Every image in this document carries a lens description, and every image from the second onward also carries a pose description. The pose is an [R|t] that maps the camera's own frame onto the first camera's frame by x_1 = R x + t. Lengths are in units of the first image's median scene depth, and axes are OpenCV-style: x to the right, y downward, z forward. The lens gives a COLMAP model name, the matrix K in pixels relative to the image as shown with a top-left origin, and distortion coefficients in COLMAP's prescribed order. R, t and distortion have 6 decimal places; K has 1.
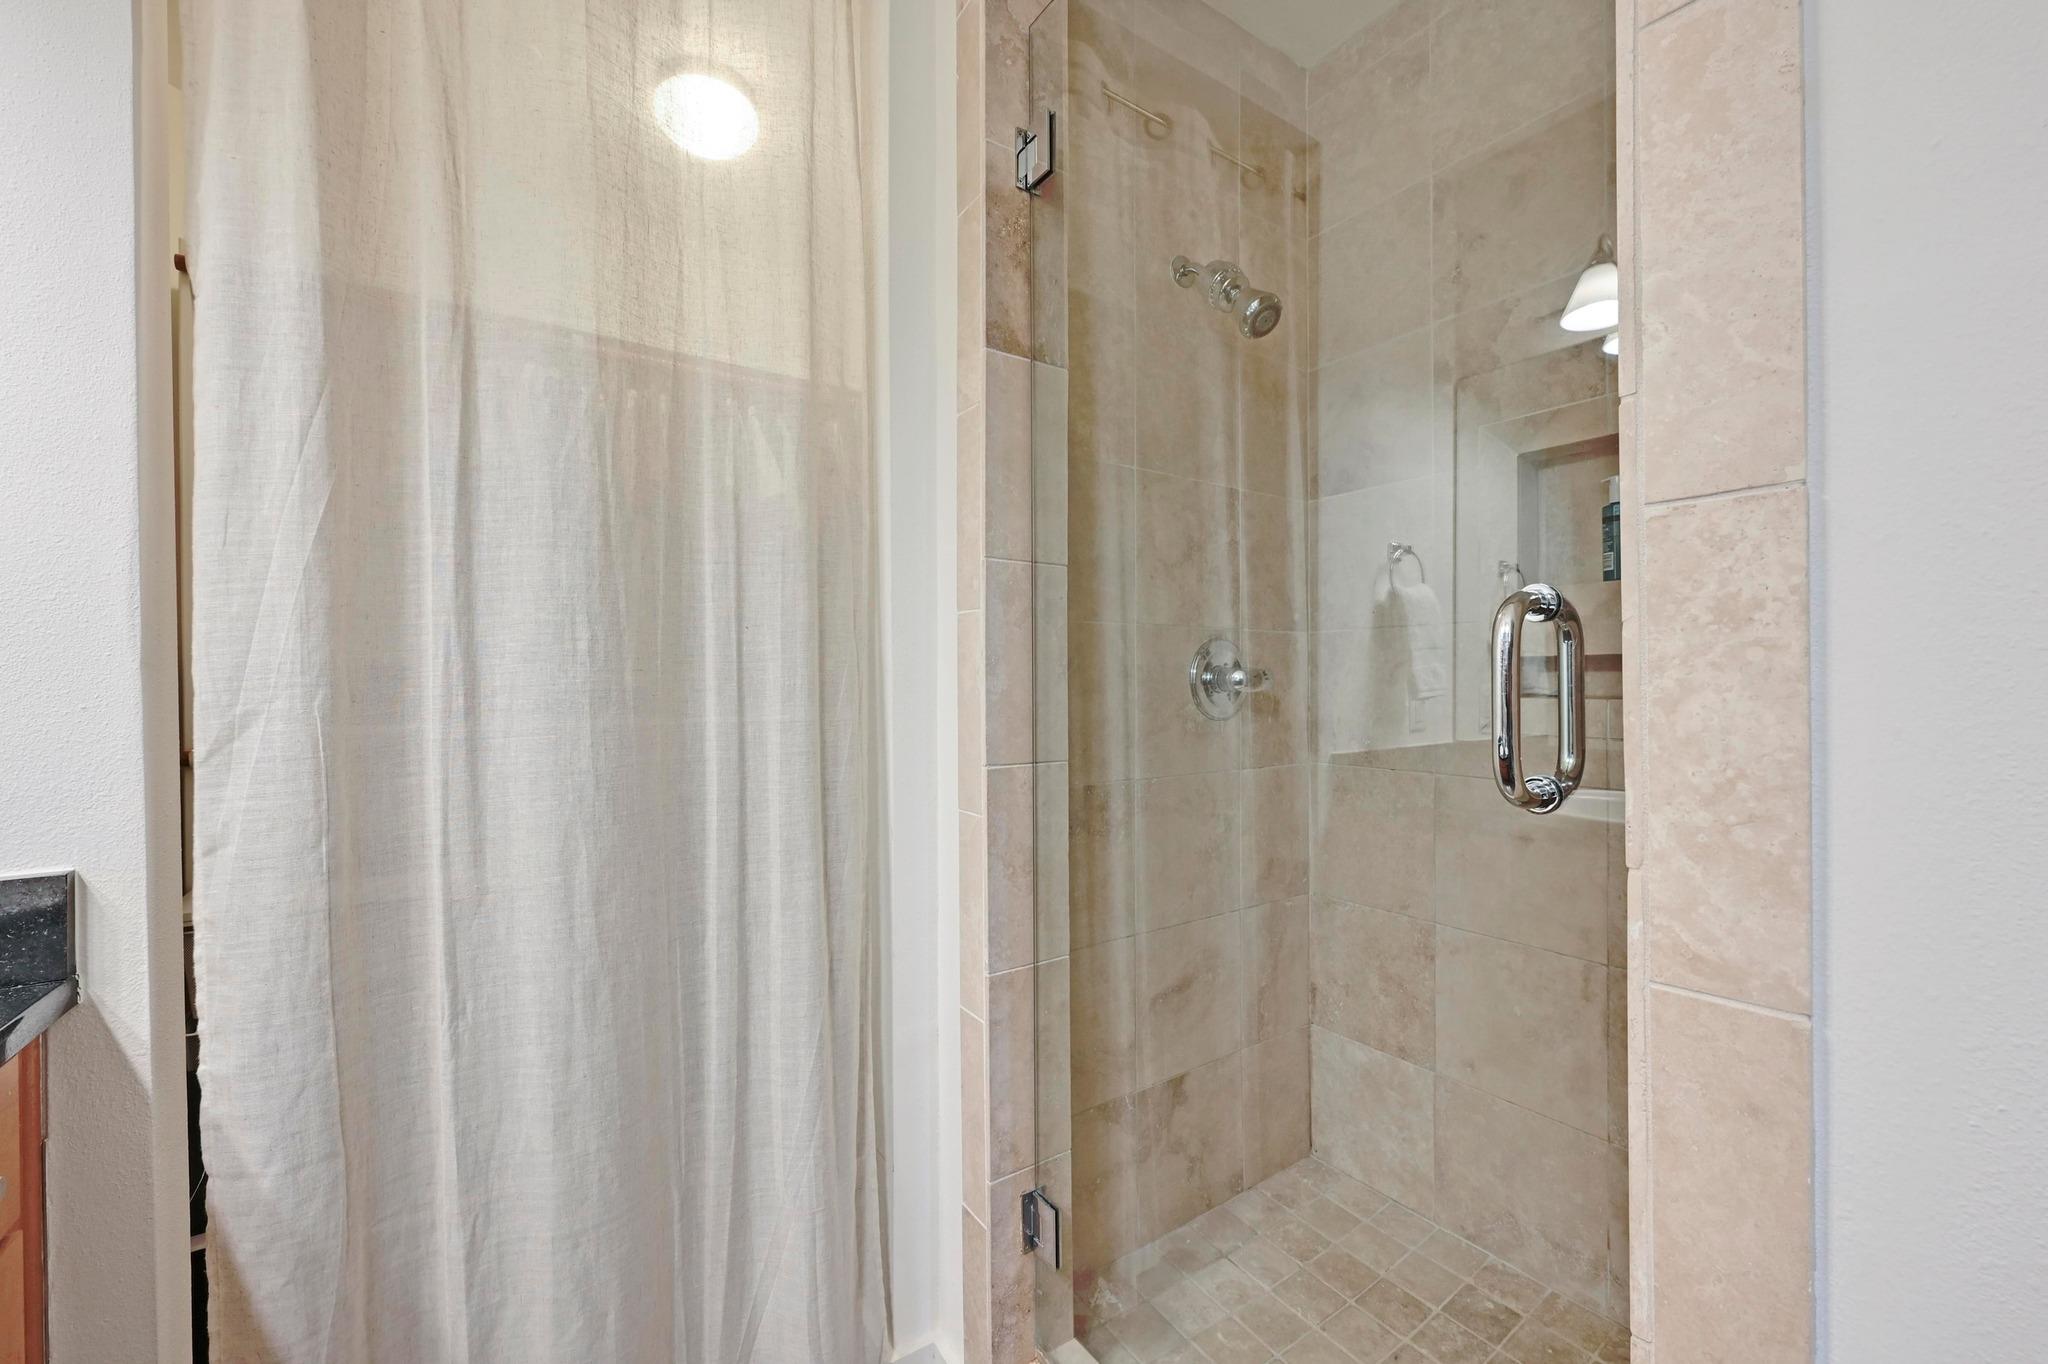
lens RADIAL K [[819.3, 0, 1015.6], [0, 819.3, 685.0], [0, 0, 1]] dist [-0.002133, -0.000255]
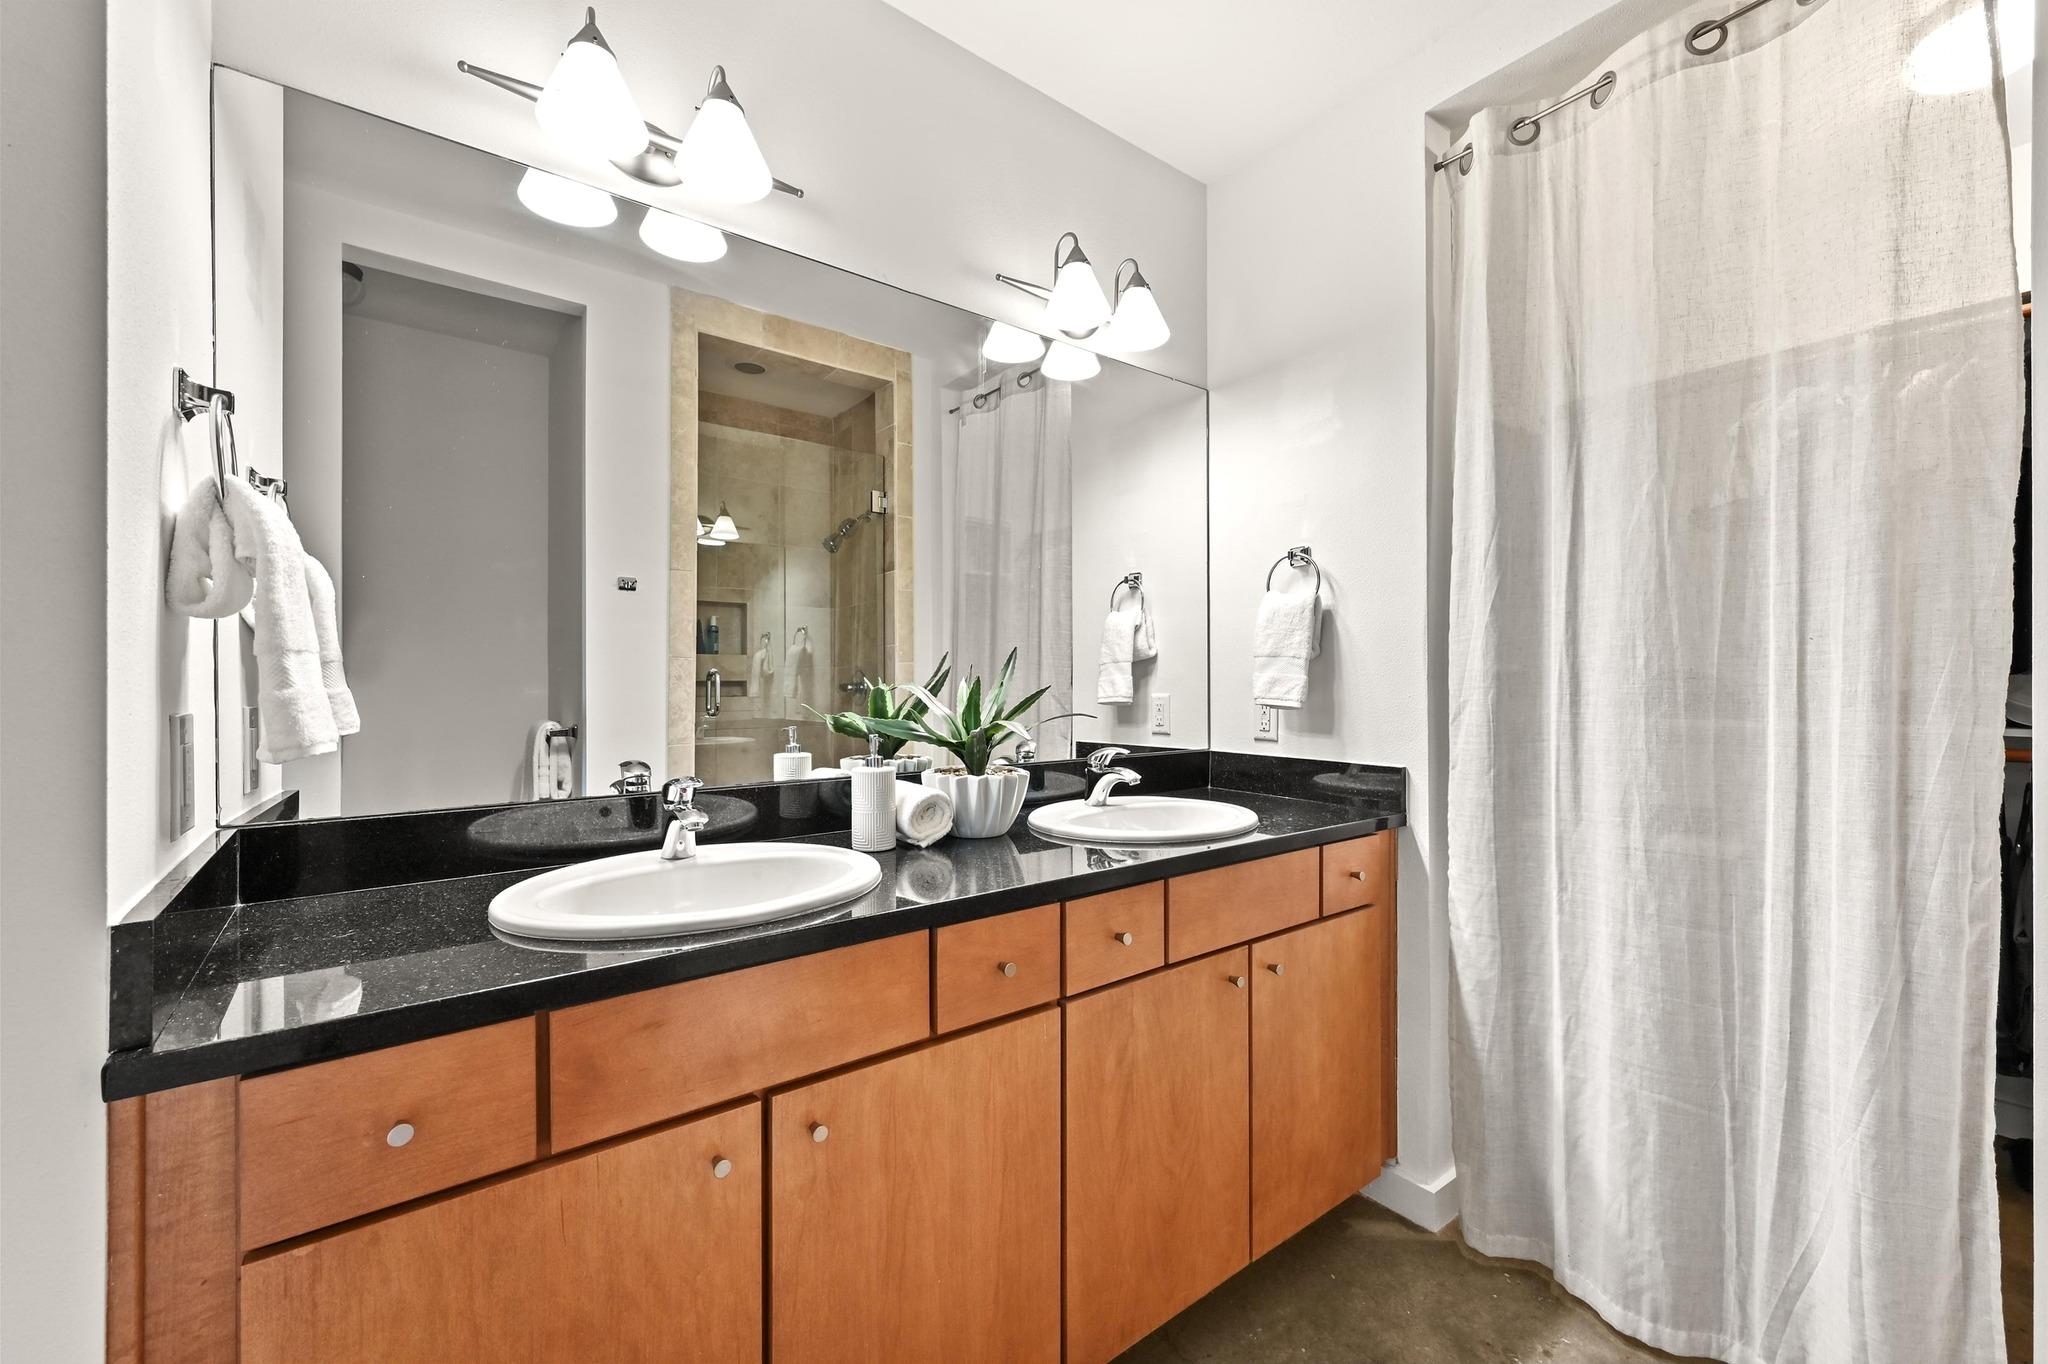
lens RADIAL K [[819.3, 0, 1011.9], [0, 819.3, 681.7], [0, 0, 1]] dist [-0.002133, -0.000255]
pose [[0.006792, 0.008987, -0.999937, 0.905427], [0.002954, 0.999955, 0.009007, -0.029051], [0.999973, -0.003015, 0.006765, -0.107580]]
